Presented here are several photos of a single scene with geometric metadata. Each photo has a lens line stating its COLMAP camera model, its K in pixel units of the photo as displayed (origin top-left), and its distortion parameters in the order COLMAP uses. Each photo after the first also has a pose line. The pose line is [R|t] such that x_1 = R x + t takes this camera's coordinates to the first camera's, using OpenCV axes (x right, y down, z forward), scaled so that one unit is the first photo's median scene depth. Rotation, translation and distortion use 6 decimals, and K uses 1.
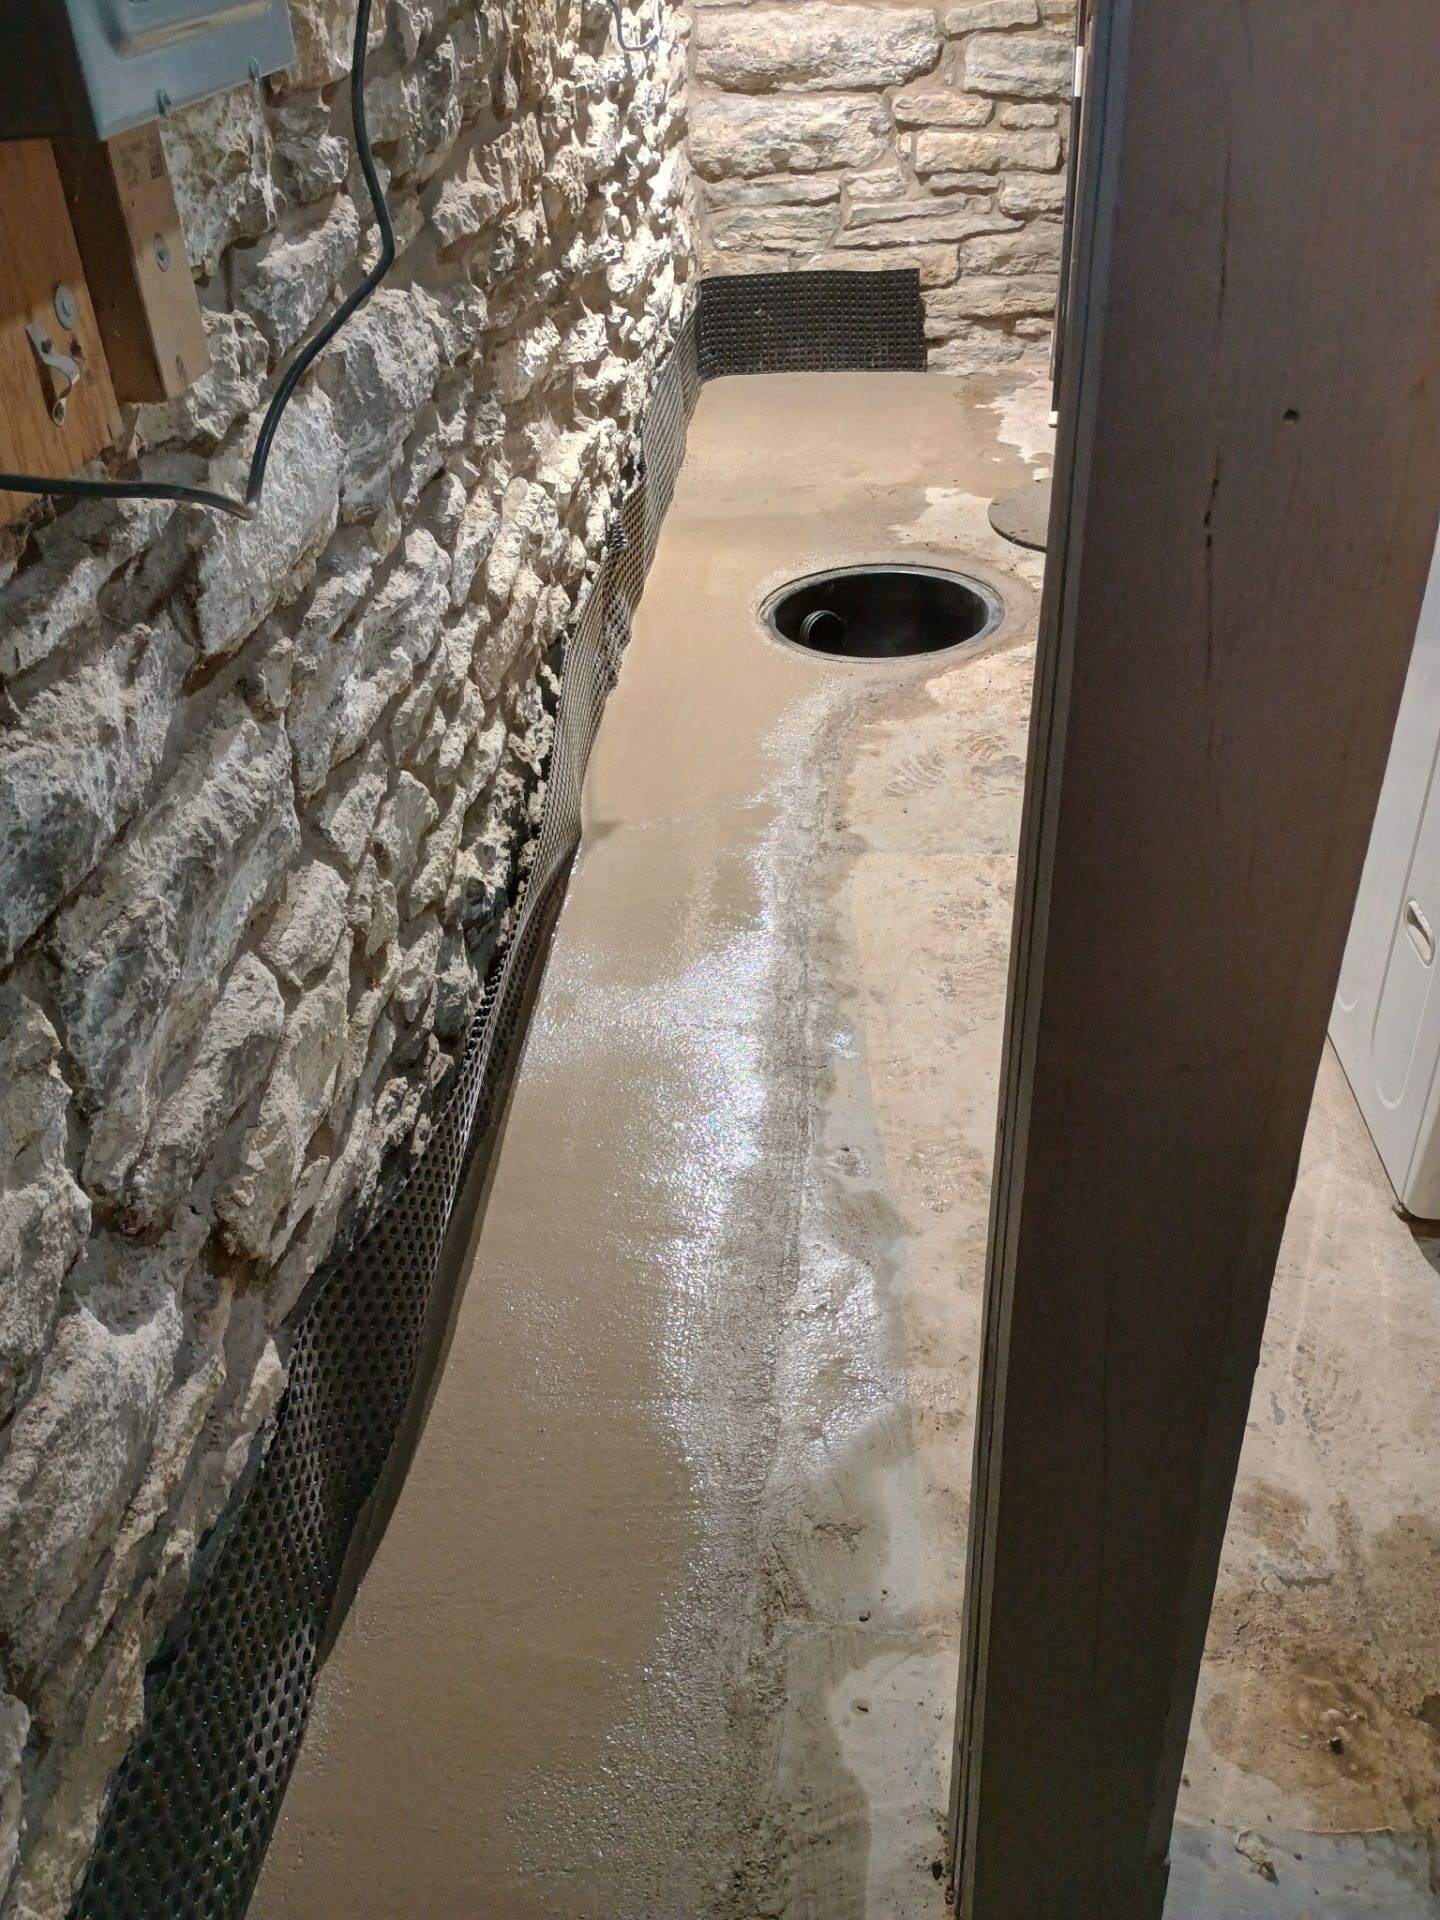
lens RADIAL K [[1729.3, 0, 720.0], [0, 1729.3, 960.0], [0, 0, 1]] dist [0.042183, -0.078823]
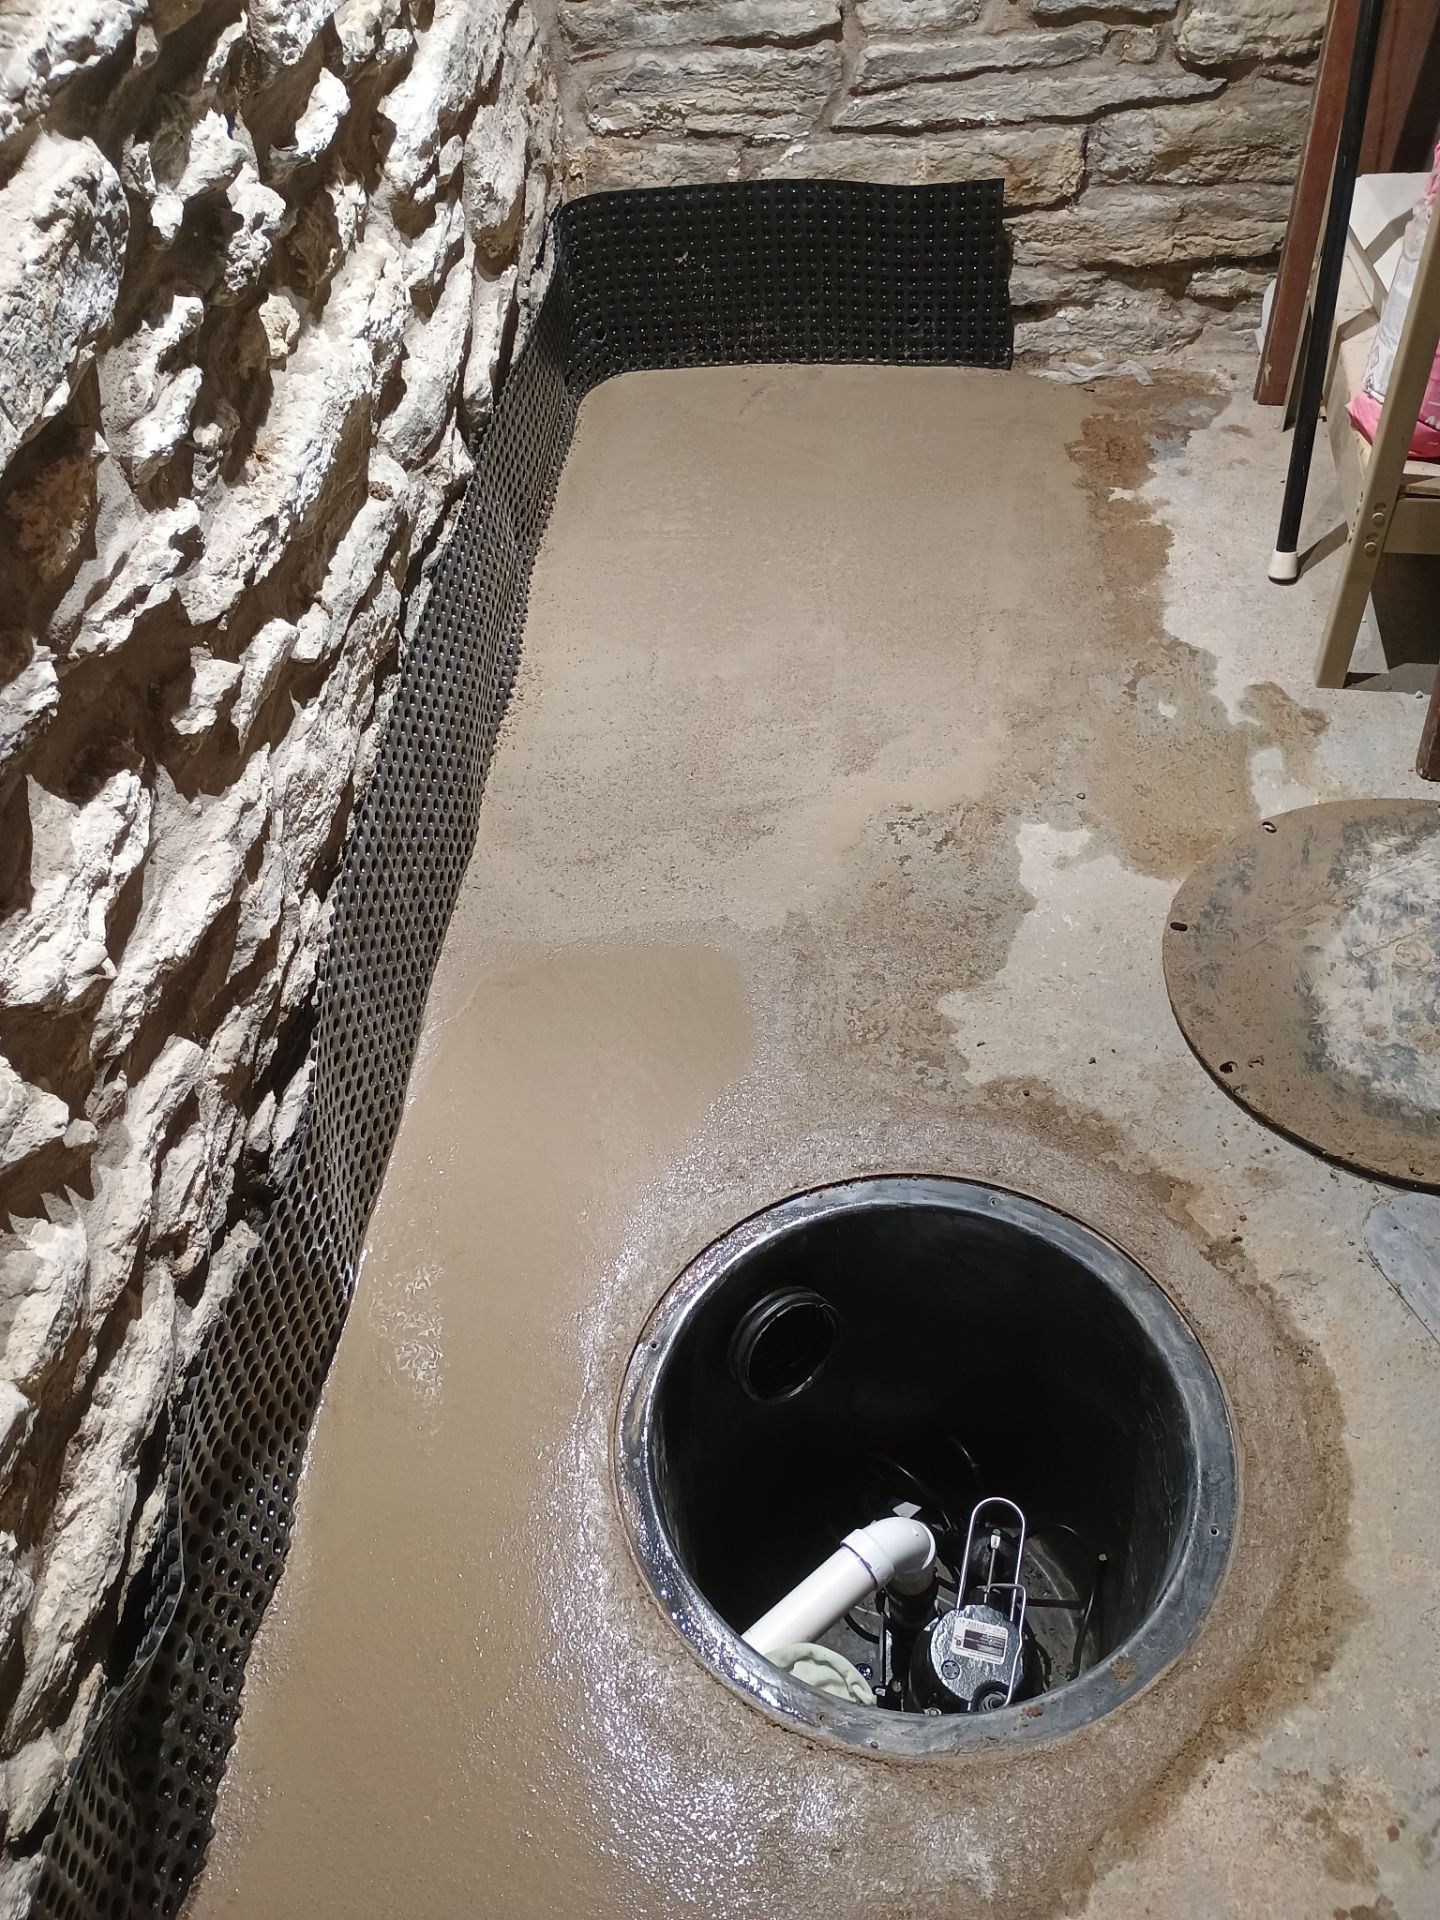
lens RADIAL K [[1729.3, 0, 720.0], [0, 1729.3, 960.0], [0, 0, 1]] dist [0.042183, -0.078823]
pose [[0.999750, -0.011444, -0.019219, 0.041349], [0.015584, 0.972716, 0.231475, -0.297263], [0.016045, -0.231717, 0.972651, 0.467847]]
